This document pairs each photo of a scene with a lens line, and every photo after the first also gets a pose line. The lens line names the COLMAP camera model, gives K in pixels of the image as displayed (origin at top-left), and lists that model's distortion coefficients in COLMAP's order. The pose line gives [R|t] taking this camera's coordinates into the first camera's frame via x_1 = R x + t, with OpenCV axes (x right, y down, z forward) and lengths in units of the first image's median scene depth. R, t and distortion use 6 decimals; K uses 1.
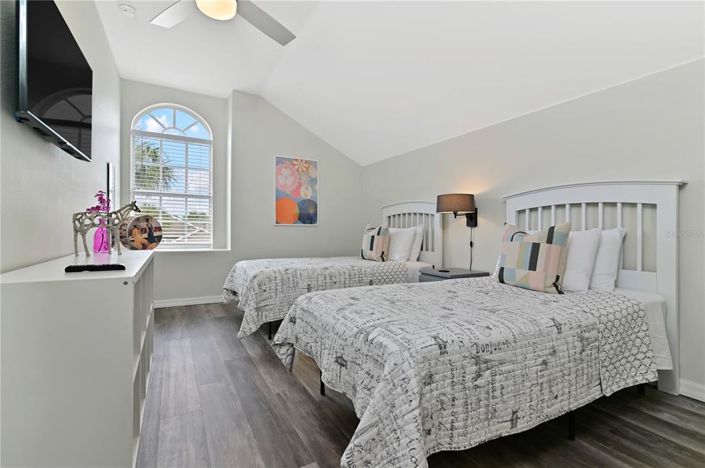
lens RADIAL K [[323.0, 0, 352.5], [0, 323.0, 234.0], [0, 0, 1]] dist [-0.002041, -0.000199]
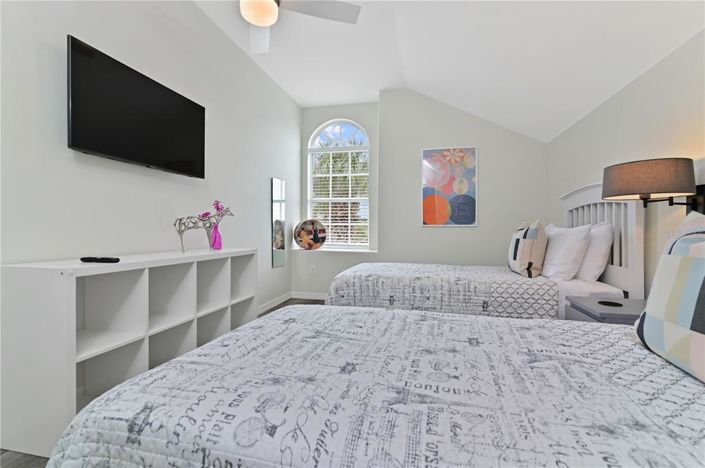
lens RADIAL K [[324.5, 0, 352.5], [0, 324.5, 234.0], [0, 0, 1]] dist [0.004049, 0.000198]
pose [[0.740530, 0.000129, -0.672023, 0.270360], [-0.006046, 0.999961, -0.006471, 0.001472], [0.671996, 0.008855, 0.740502, 0.235753]]
